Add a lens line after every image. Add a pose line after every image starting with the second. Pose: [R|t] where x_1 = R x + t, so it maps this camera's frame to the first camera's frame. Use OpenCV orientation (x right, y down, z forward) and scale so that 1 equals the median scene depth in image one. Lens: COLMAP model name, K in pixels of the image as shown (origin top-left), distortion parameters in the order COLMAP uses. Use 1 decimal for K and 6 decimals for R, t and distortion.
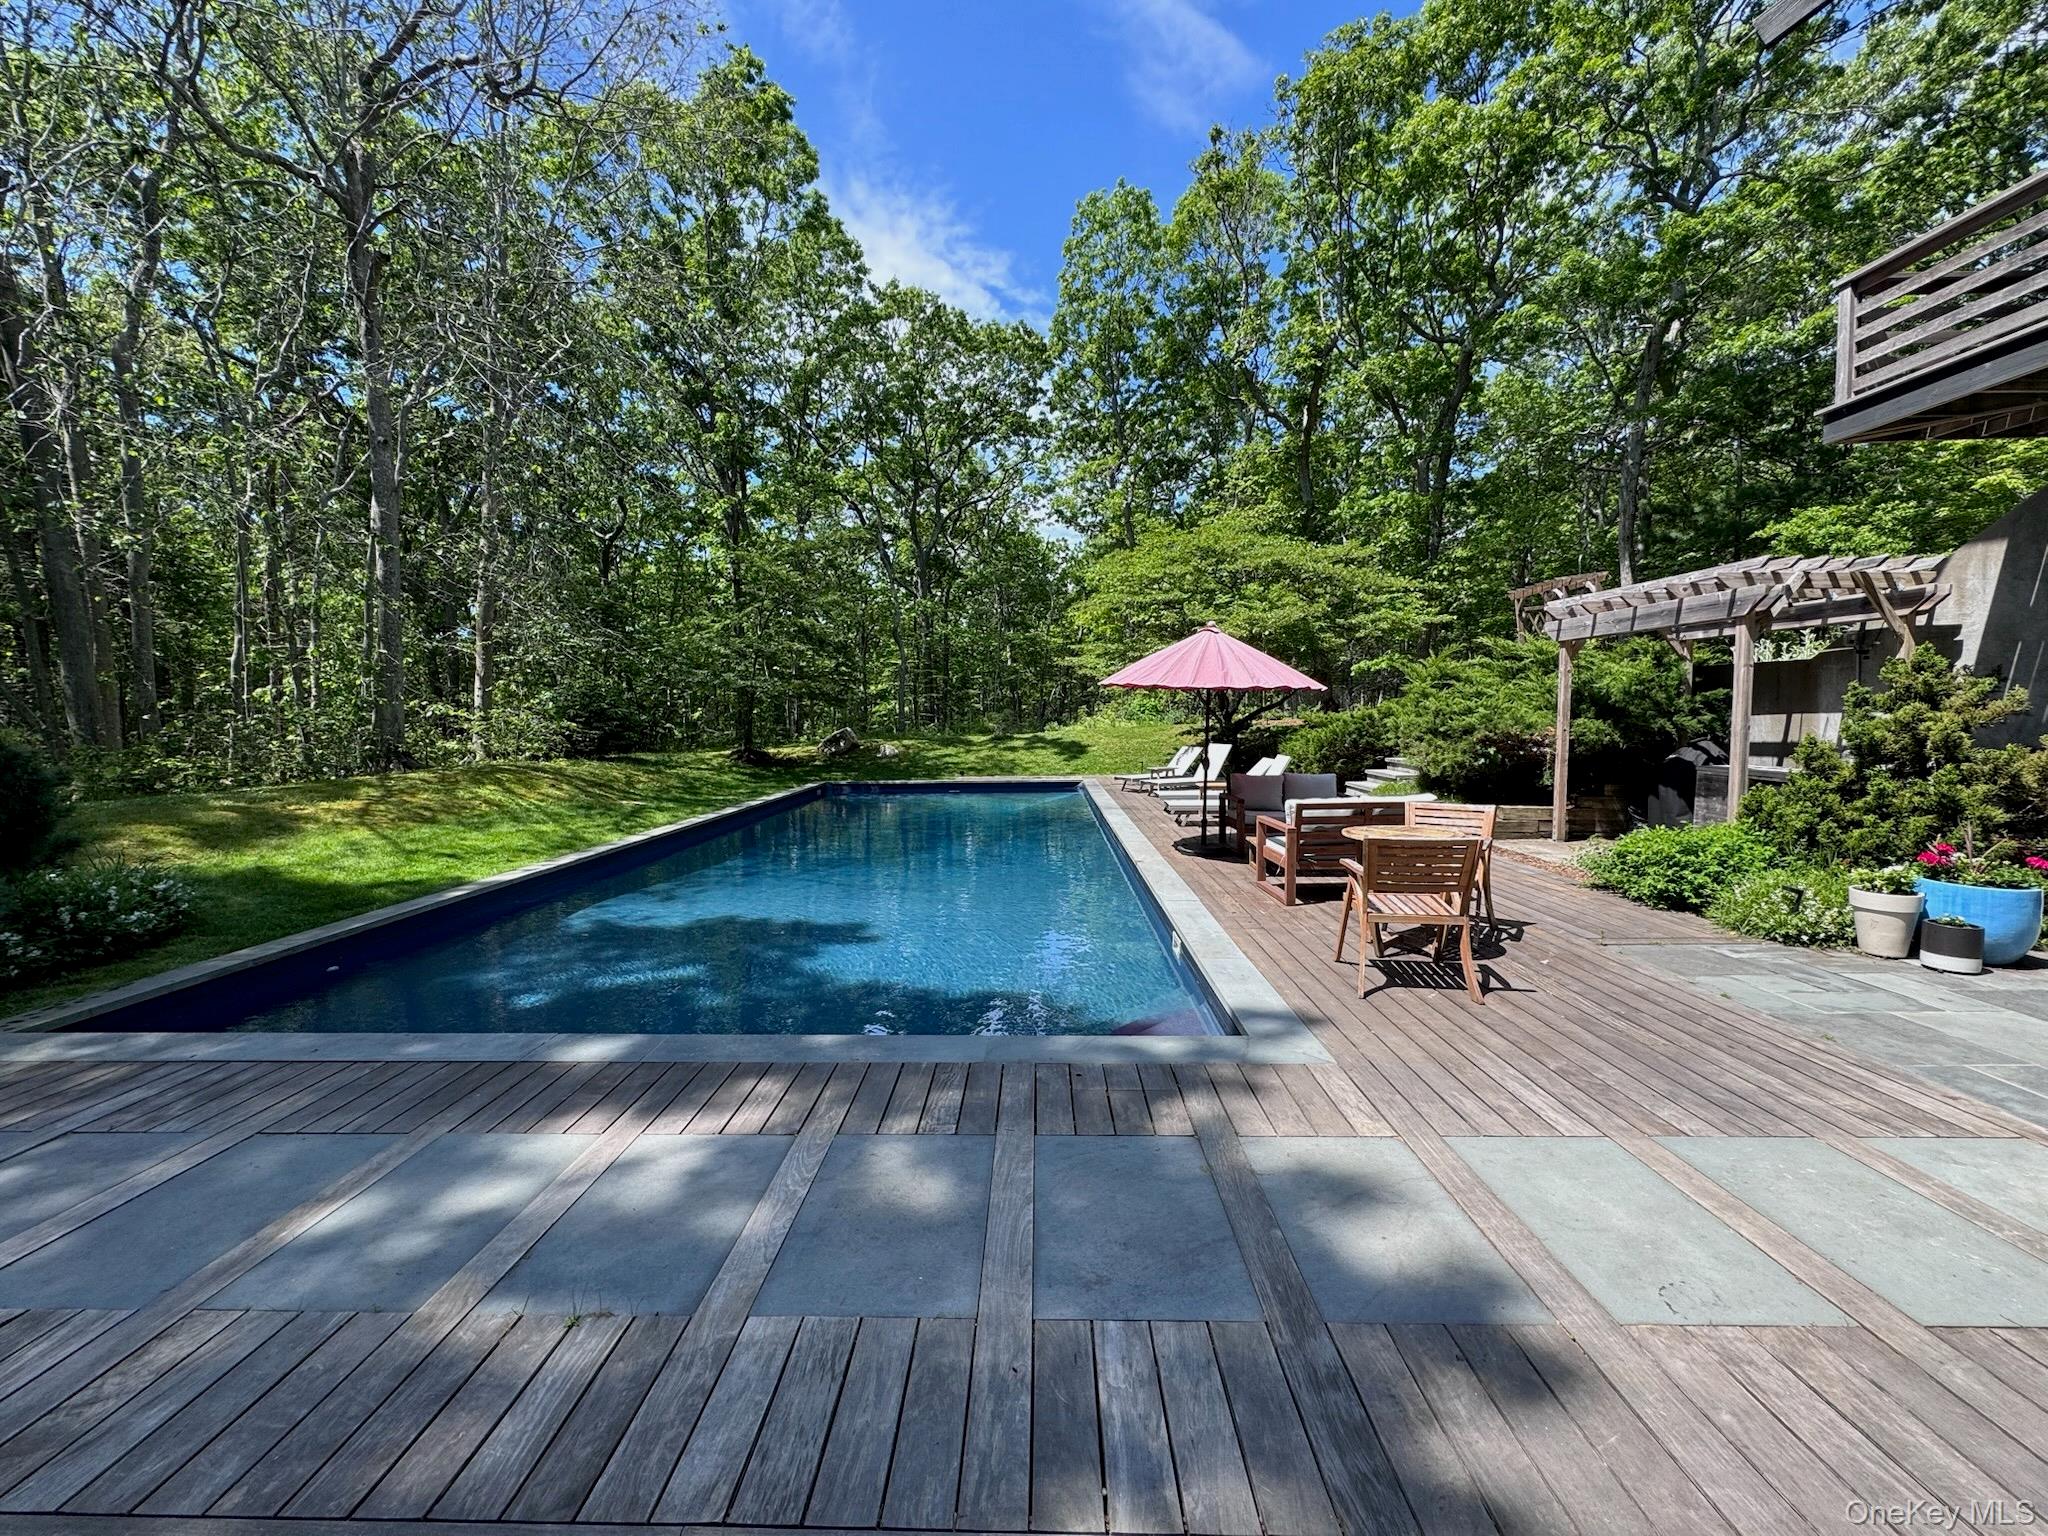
lens RADIAL K [[825.0, 0, 1018.6], [0, 825.0, 755.0], [0, 0, 1]] dist [-0.000334, -0.000021]
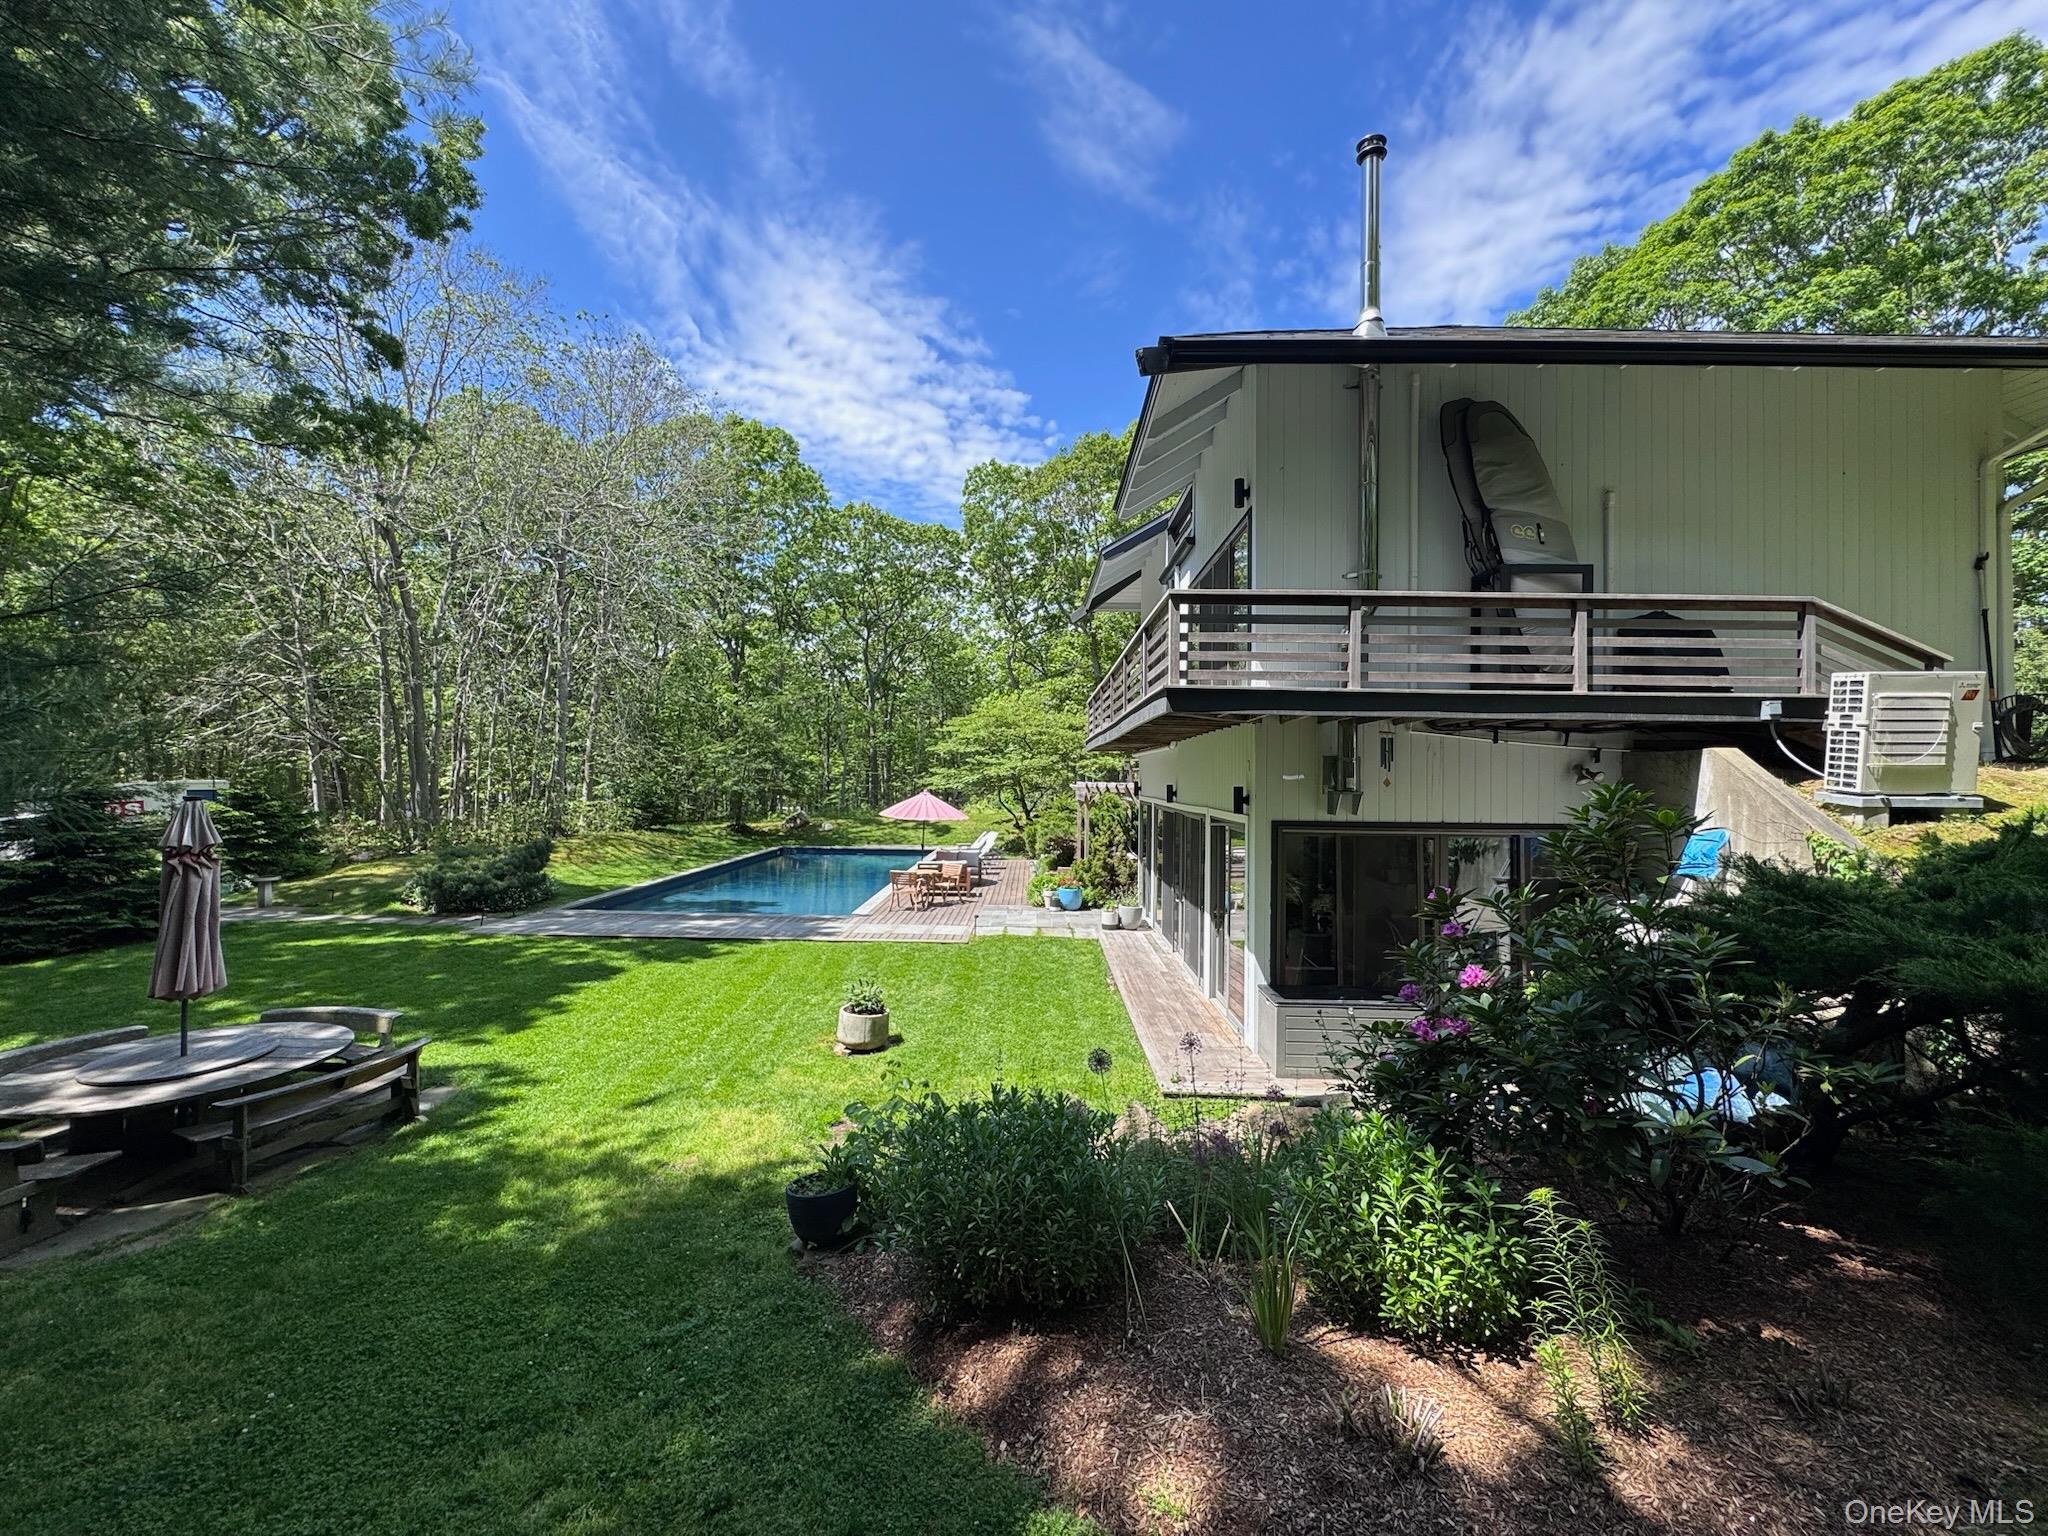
lens RADIAL K [[825.0, 0, 1026.8], [0, 825.0, 775.5], [0, 0, 1]] dist [-0.000334, -0.000021]
pose [[0.999414, 0.026880, 0.021179, 0.206056], [-0.025814, 0.998459, -0.049133, -0.038955], [-0.022467, 0.048557, 0.998568, -0.641379]]
